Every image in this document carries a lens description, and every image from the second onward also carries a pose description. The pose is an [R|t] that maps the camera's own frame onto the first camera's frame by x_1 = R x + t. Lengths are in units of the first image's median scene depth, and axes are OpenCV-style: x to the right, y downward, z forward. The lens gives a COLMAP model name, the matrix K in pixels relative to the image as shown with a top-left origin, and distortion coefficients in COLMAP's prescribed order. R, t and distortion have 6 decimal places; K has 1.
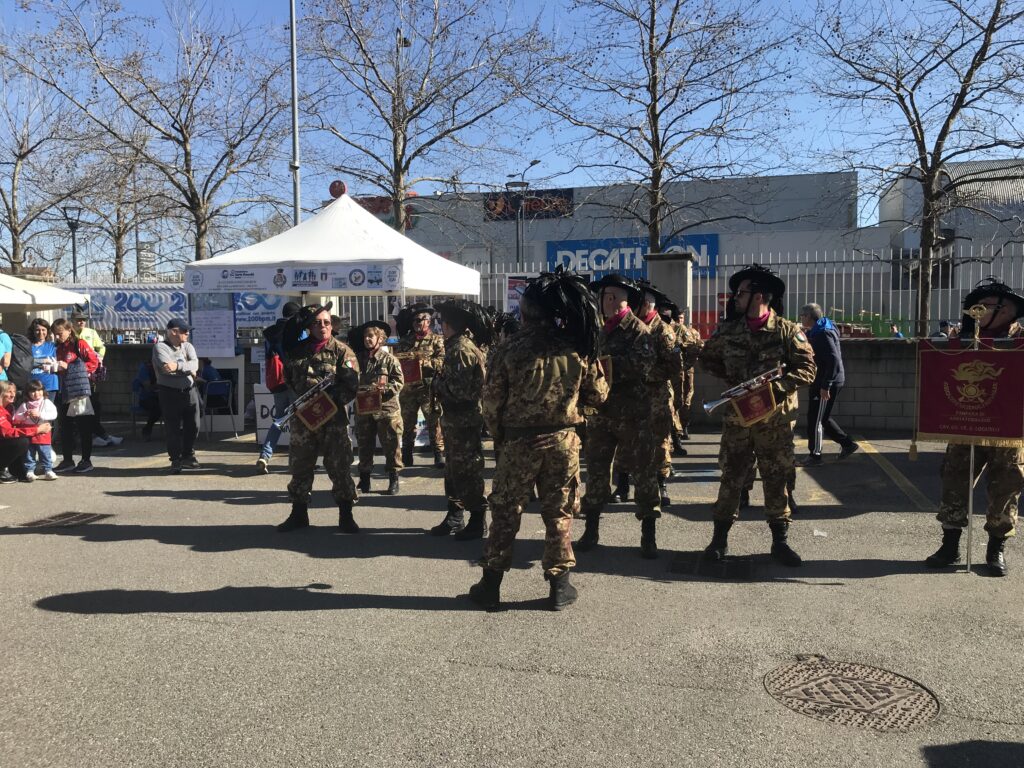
lens RADIAL K [[817.3, 0, 514.9], [0, 817.3, 388.4], [0, 0, 1]] dist [-0.000582, 0.004884]
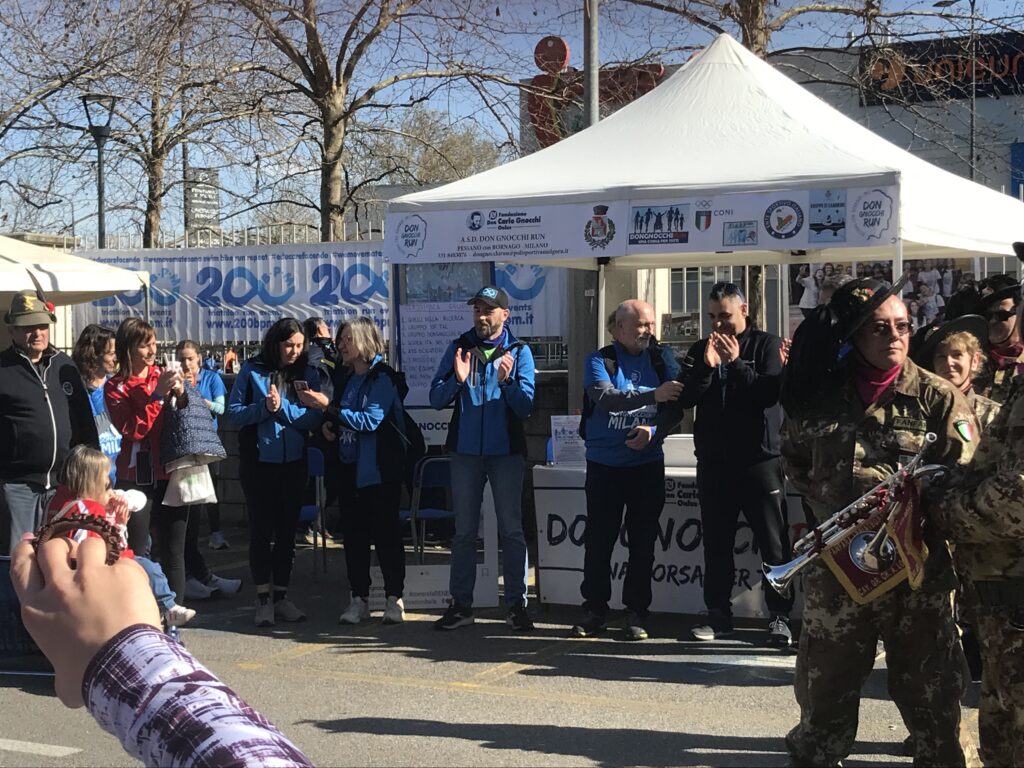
lens RADIAL K [[1716.8, 0, 510.8], [0, 1716.8, 381.9], [0, 0, 1]] dist [0.202037, 0.000000]
pose [[0.974550, 0.000584, -0.224171, -0.062587], [-0.011542, 0.998801, -0.047578, -0.003129], [0.223874, 0.048955, 0.973388, 0.044623]]
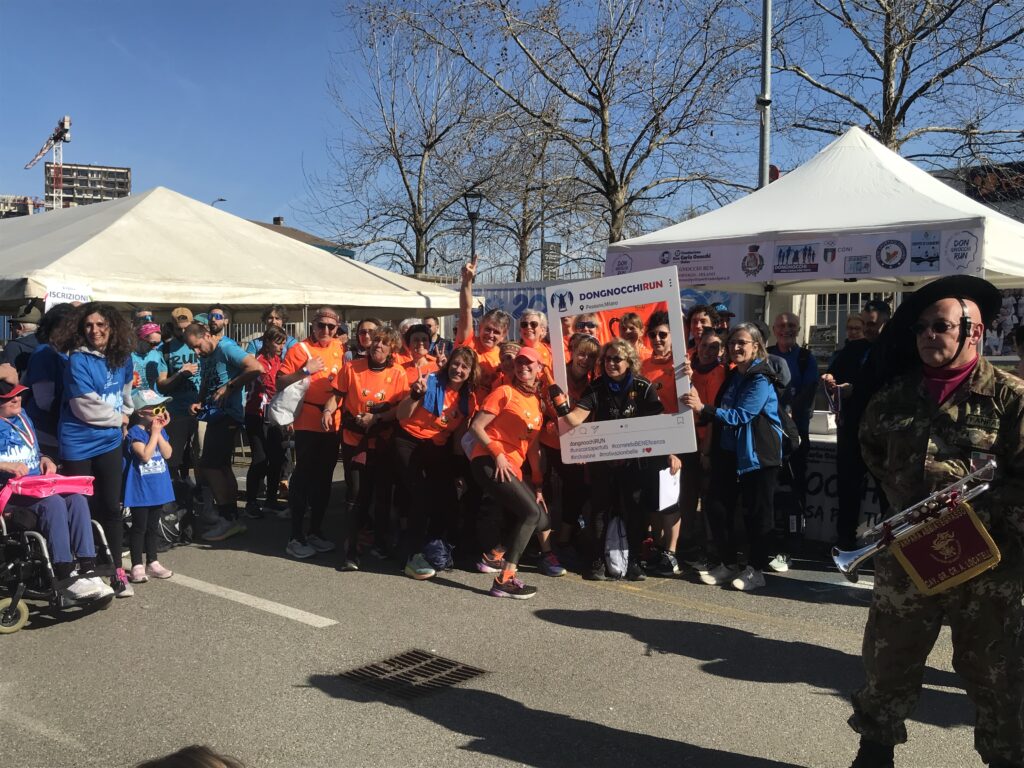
lens RADIAL K [[970.4, 0, 512.7], [0, 970.4, 382.7], [0, 0, 1]] dist [0.007021, 0.000000]
pose [[0.896565, 0.029573, -0.441923, -0.061641], [-0.044712, 0.998715, -0.023877, -0.008742], [0.440649, 0.041167, 0.896735, 0.134184]]
